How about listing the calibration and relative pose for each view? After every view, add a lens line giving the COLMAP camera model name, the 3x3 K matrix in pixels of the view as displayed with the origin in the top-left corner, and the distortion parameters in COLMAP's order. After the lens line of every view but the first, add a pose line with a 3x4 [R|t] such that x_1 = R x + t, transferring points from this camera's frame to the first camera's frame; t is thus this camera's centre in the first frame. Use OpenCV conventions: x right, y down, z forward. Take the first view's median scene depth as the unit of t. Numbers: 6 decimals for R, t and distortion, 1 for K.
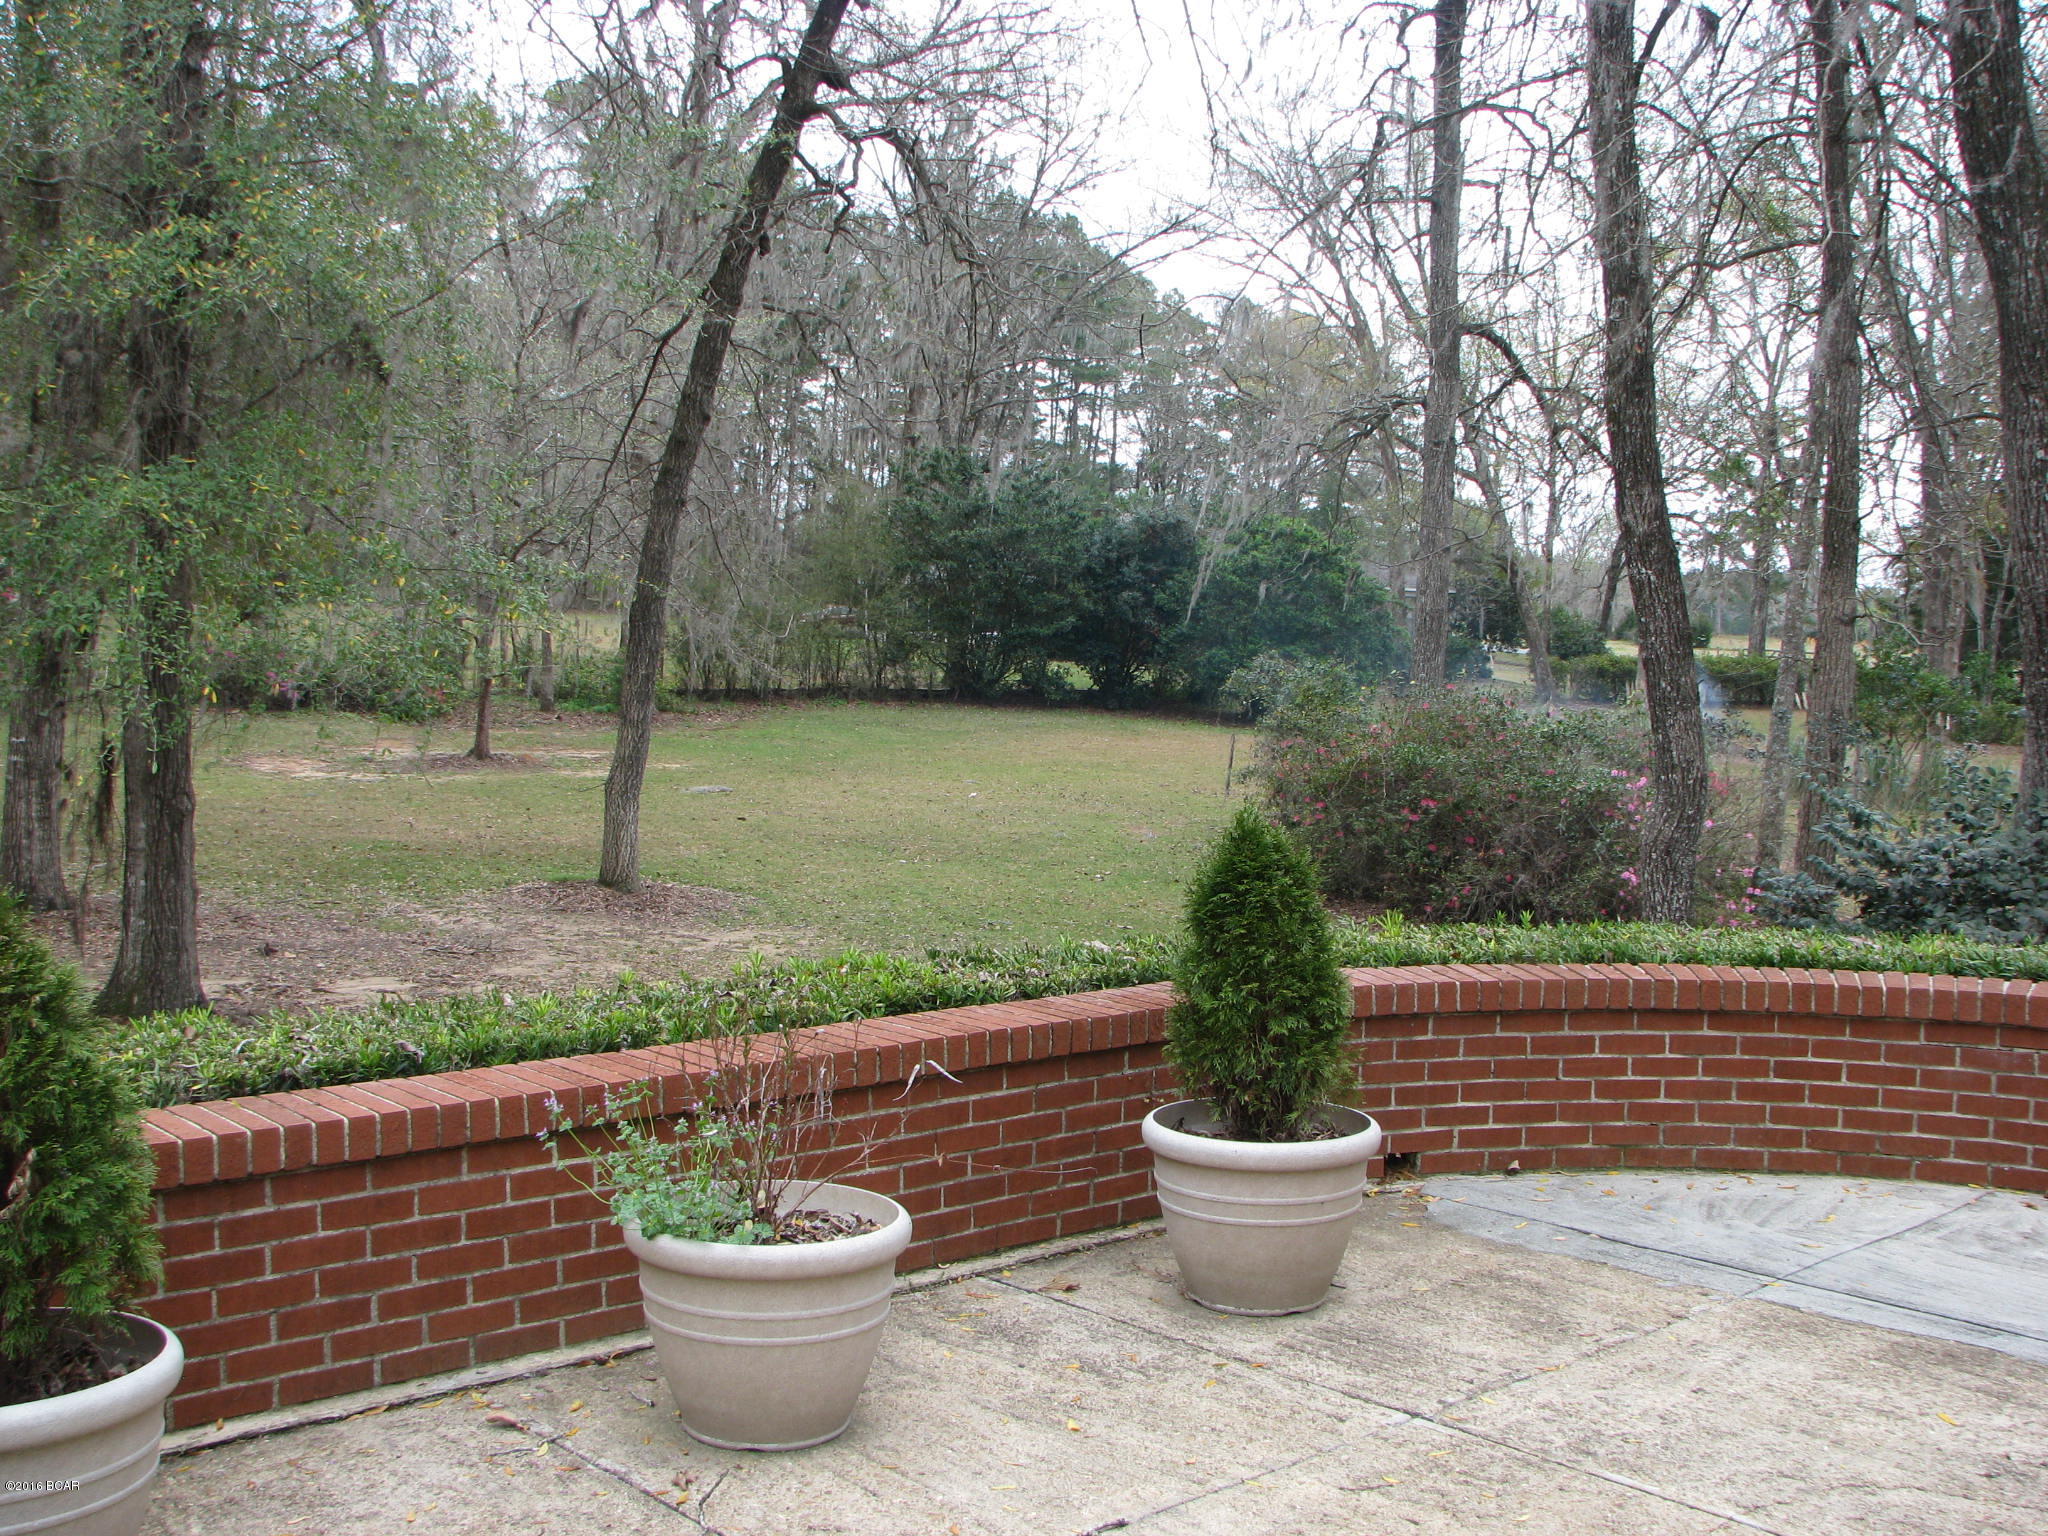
lens RADIAL K [[2215.3, 0, 1044.5], [0, 2215.3, 794.4], [0, 0, 1]] dist [-0.194661, 0.269108]
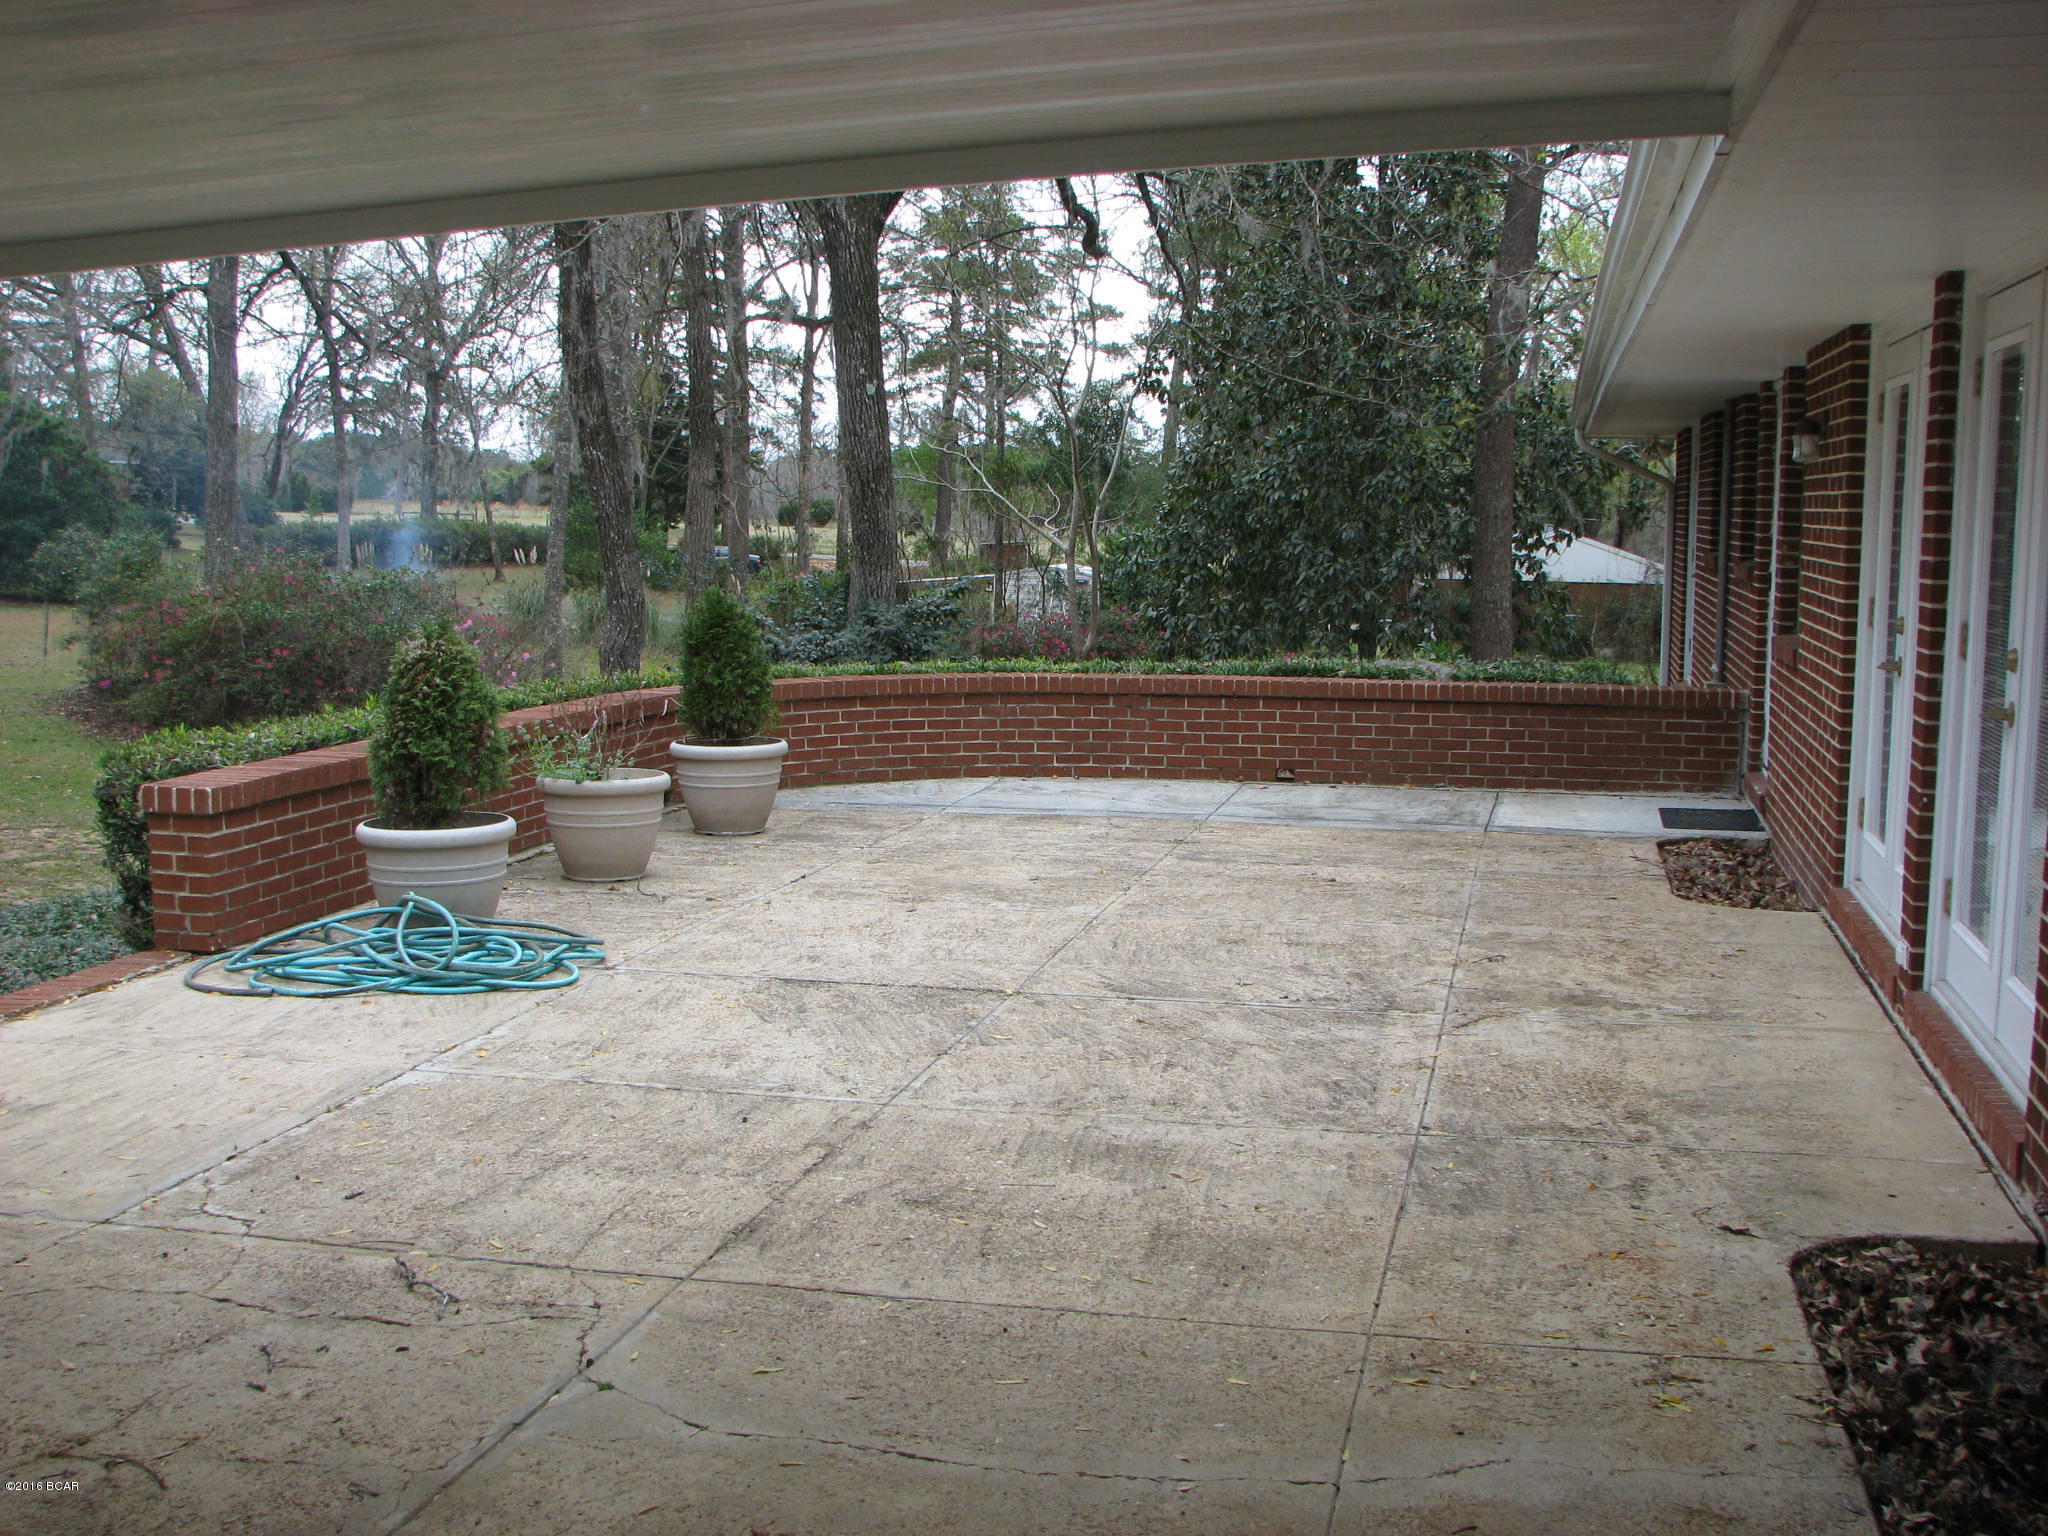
lens RADIAL K [[2215.3, 0, 1044.5], [0, 2215.3, 794.4], [0, 0, 1]] dist [-0.194661, 0.269108]
pose [[0.818177, -0.083242, 0.568908, -0.120425], [0.047990, 0.995899, 0.076701, 0.008421], [-0.572960, -0.035453, 0.818816, -0.129783]]
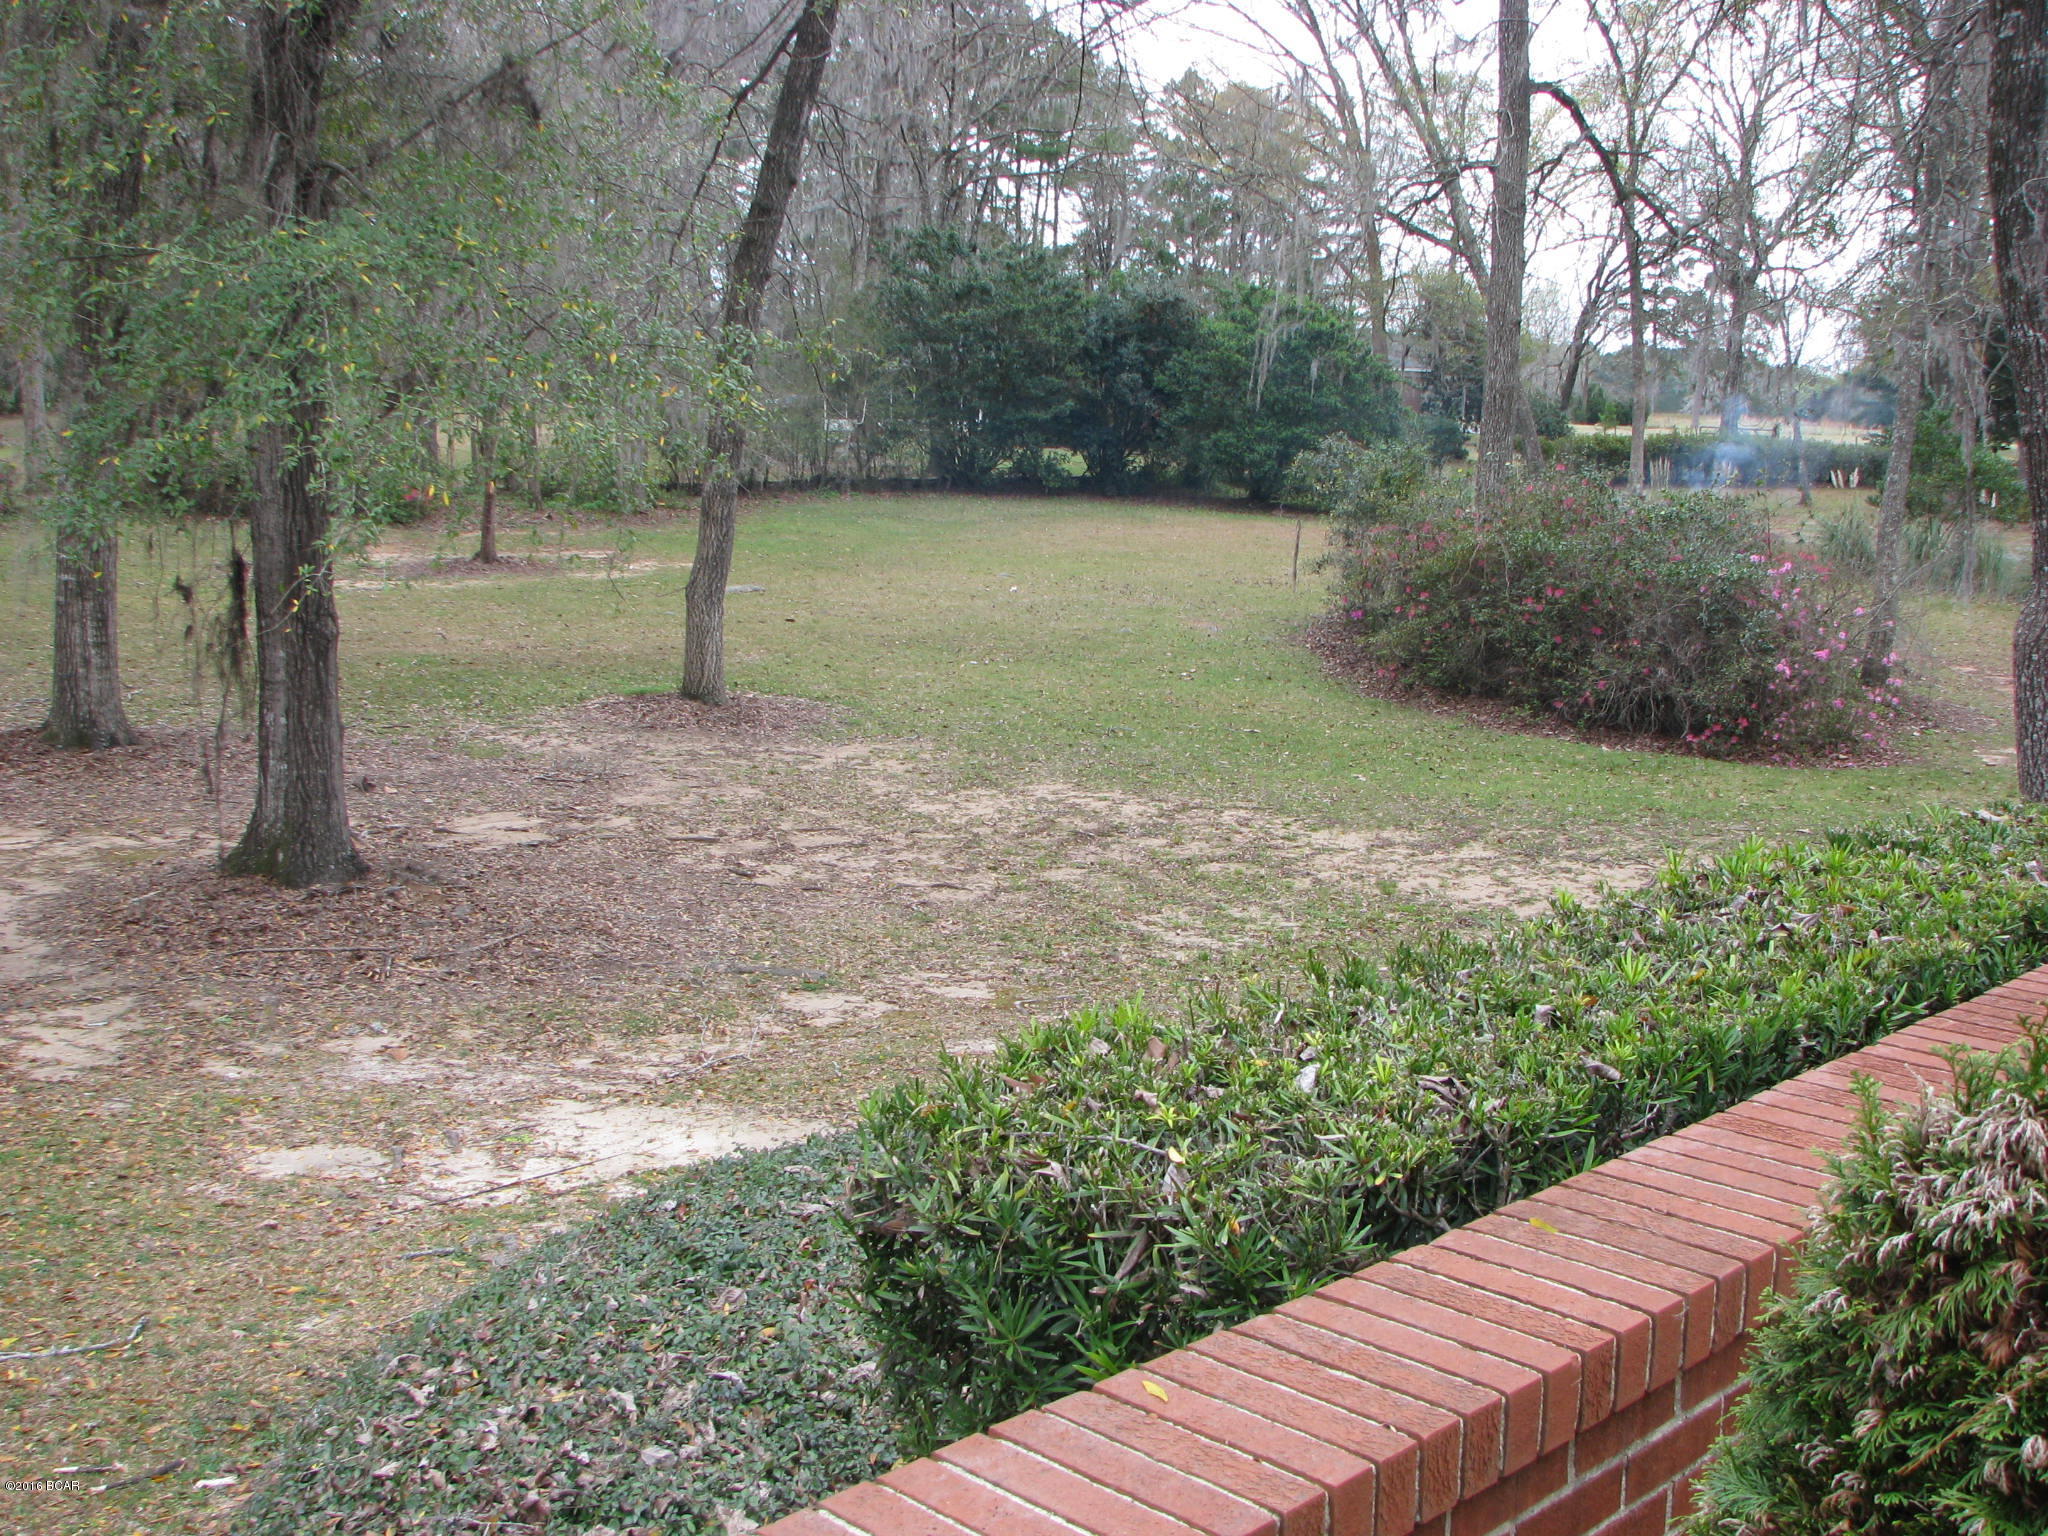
lens RADIAL K [[2215.3, 0, 1044.5], [0, 2215.3, 794.4], [0, 0, 1]] dist [-0.194661, 0.269108]
pose [[0.999086, -0.021752, 0.036809, -0.062504], [0.018142, 0.995244, 0.095707, -0.002872], [-0.038715, -0.094952, 0.994729, 0.054467]]
